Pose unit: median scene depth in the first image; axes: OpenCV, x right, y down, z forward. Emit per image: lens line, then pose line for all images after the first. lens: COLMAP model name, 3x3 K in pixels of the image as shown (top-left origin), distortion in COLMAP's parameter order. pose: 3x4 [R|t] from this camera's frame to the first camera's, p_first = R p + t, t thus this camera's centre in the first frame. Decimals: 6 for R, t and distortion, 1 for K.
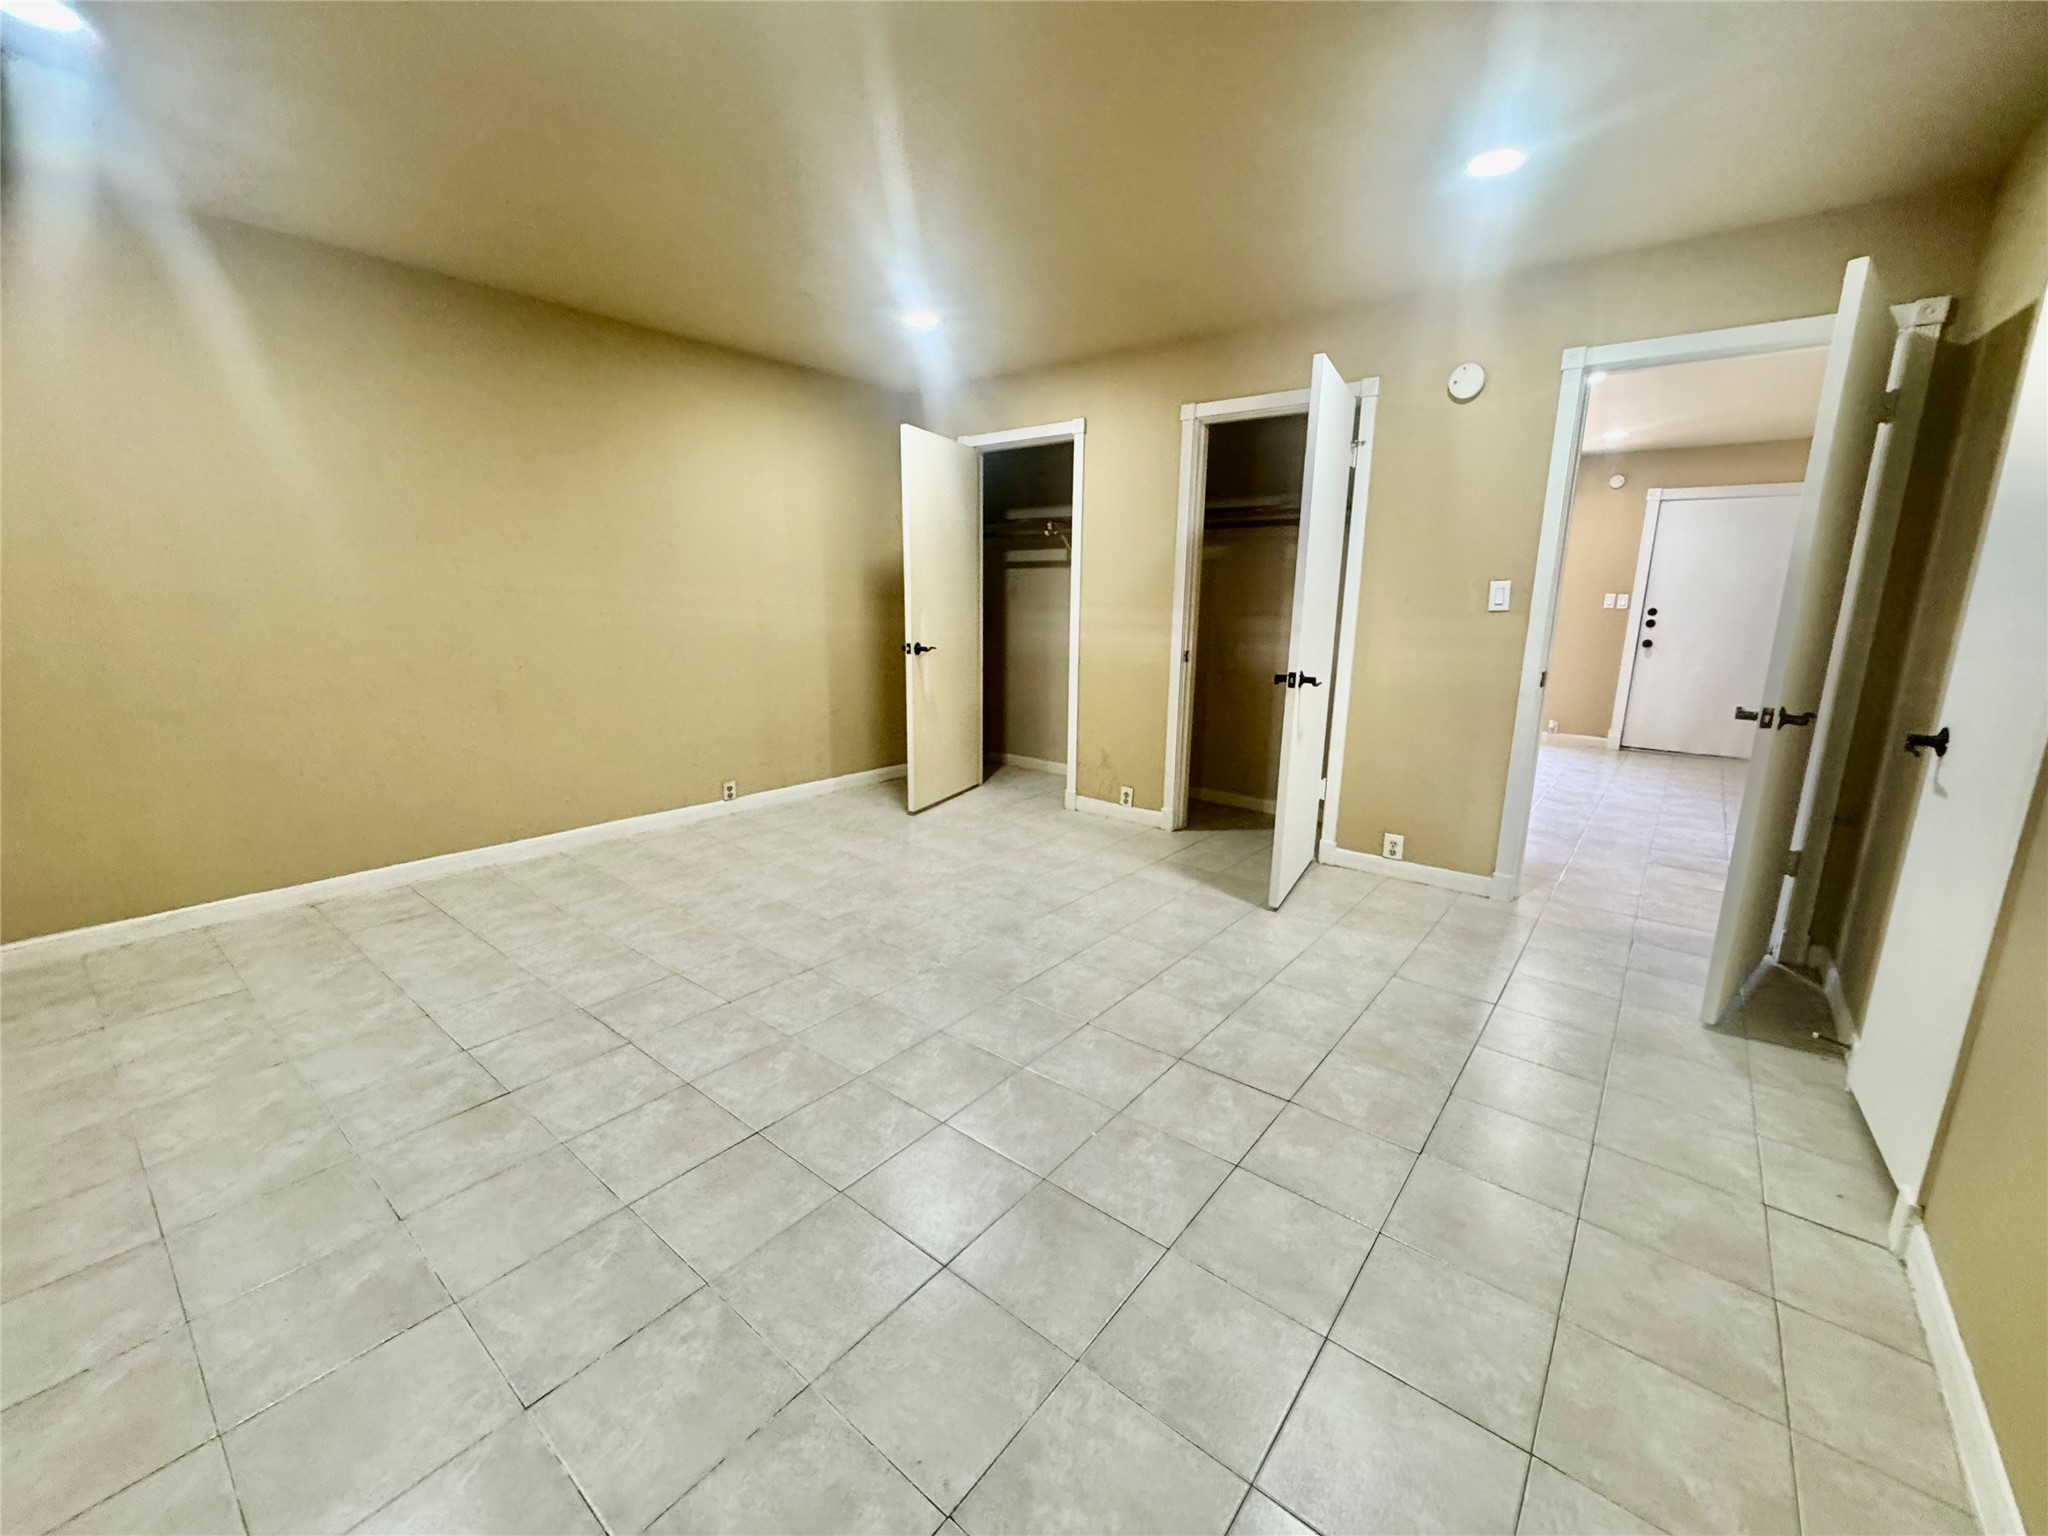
lens RADIAL K [[824.7, 0, 1026.5], [0, 824.7, 770.2], [0, 0, 1]] dist [-0.003741, 0.000681]
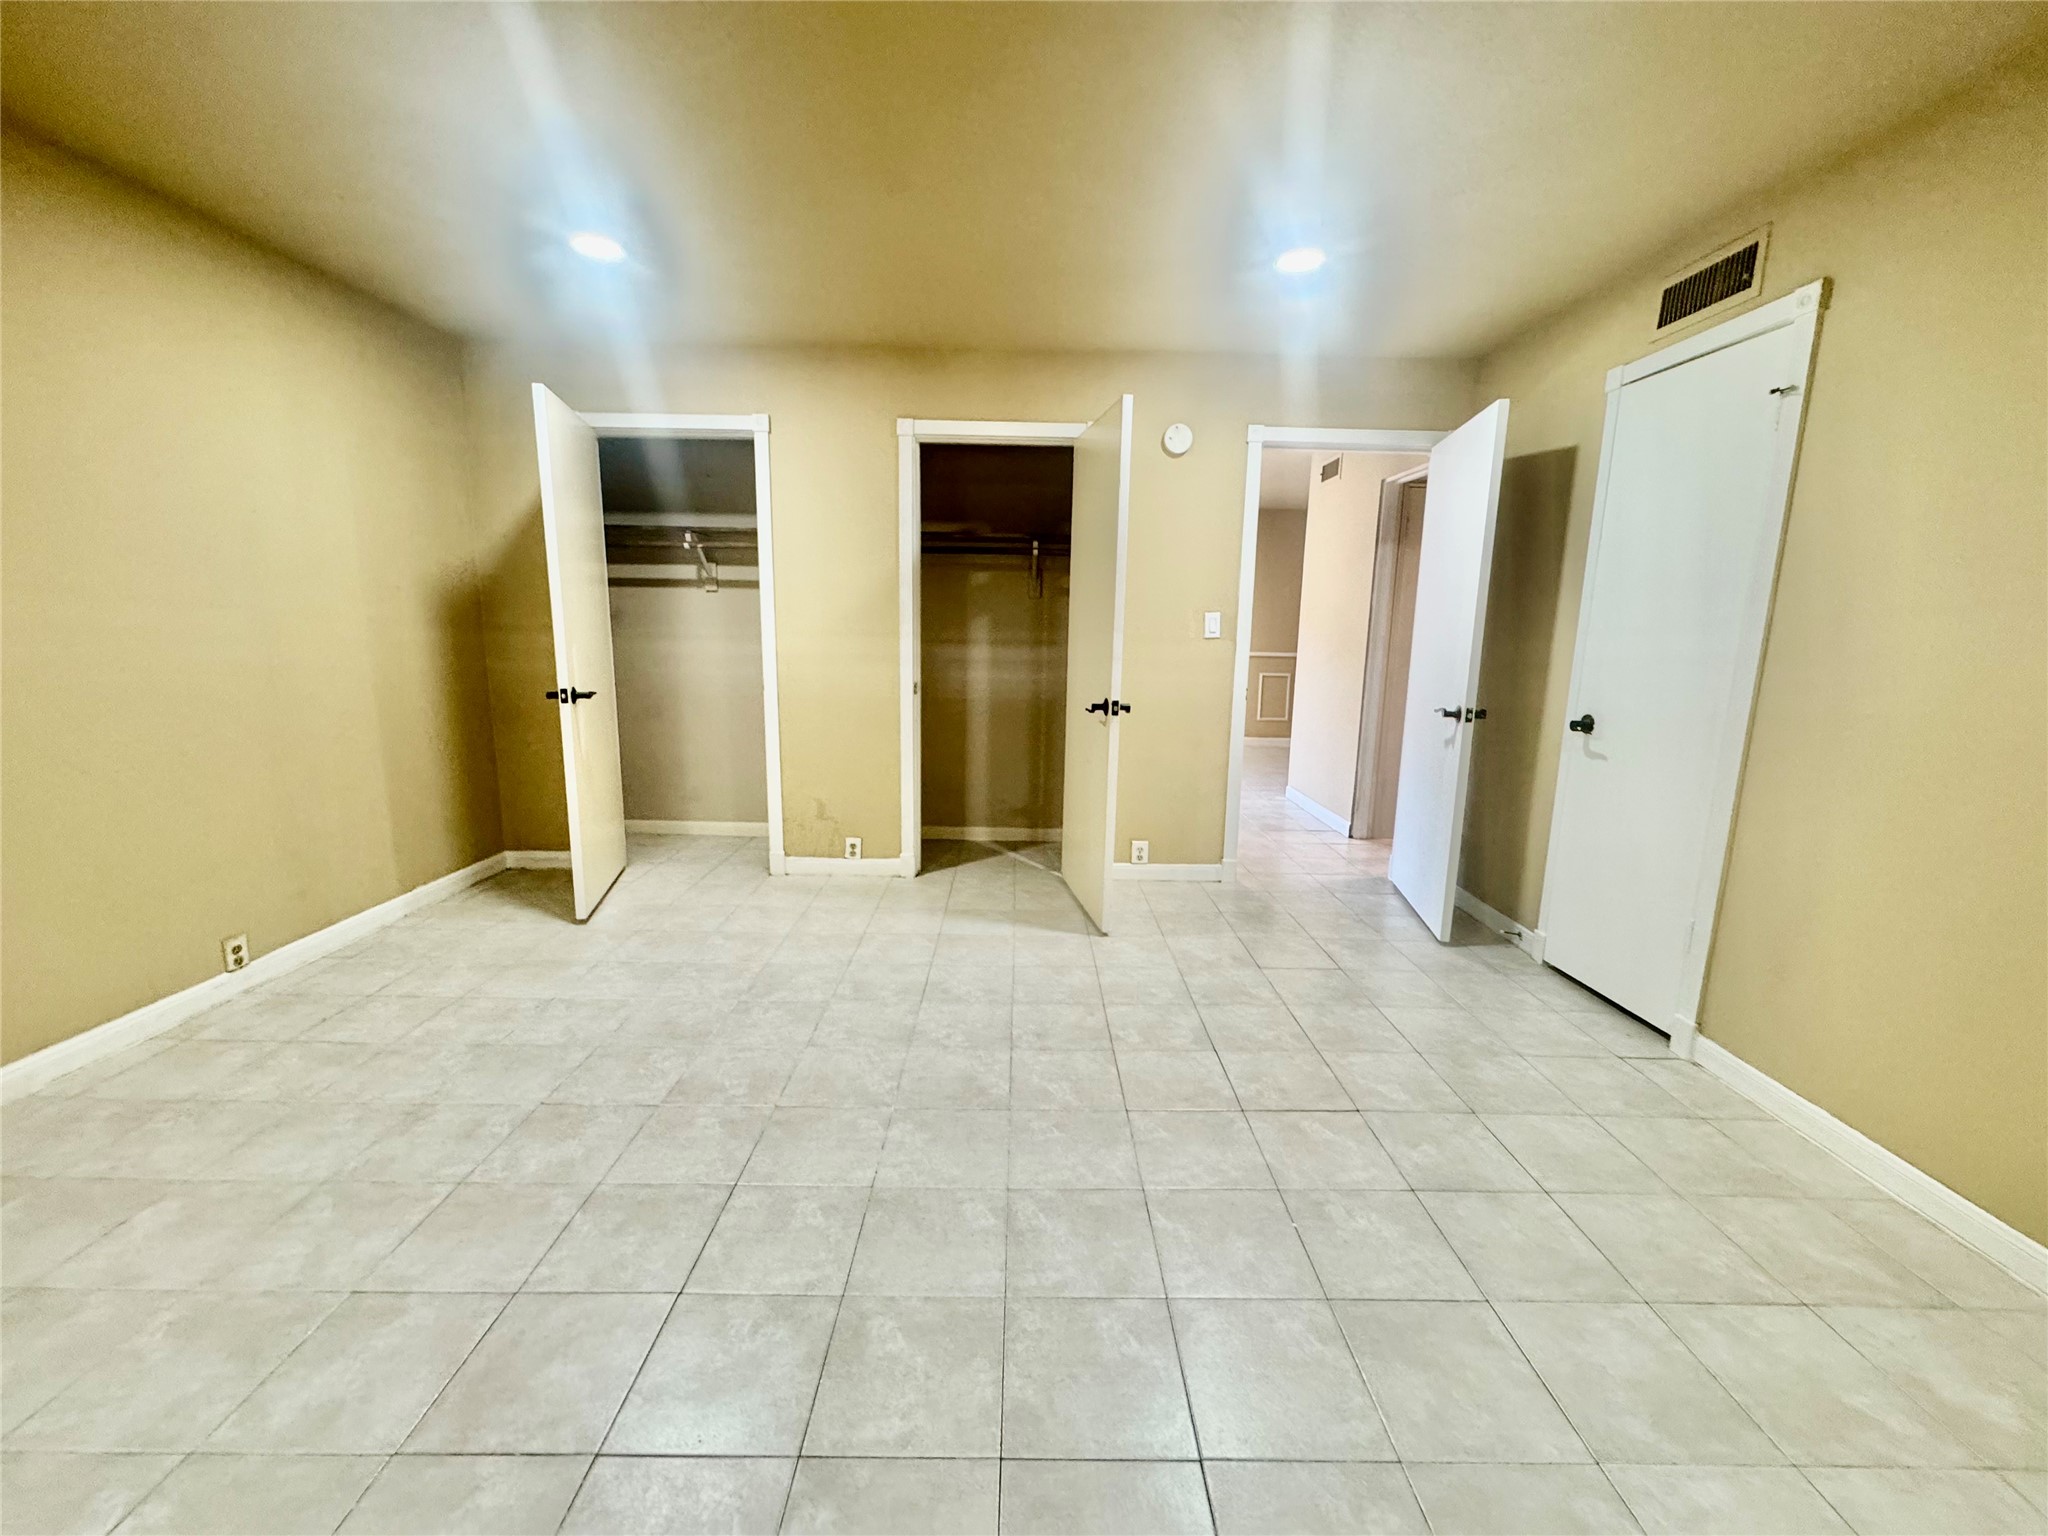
lens RADIAL K [[824.7, 0, 1026.9], [0, 824.7, 764.0], [0, 0, 1]] dist [-0.003741, 0.000681]
pose [[0.772942, -0.105967, 0.625565, -0.344561], [0.124893, 0.992075, 0.013735, -0.057652], [-0.622063, 0.067512, 0.780051, 0.232167]]
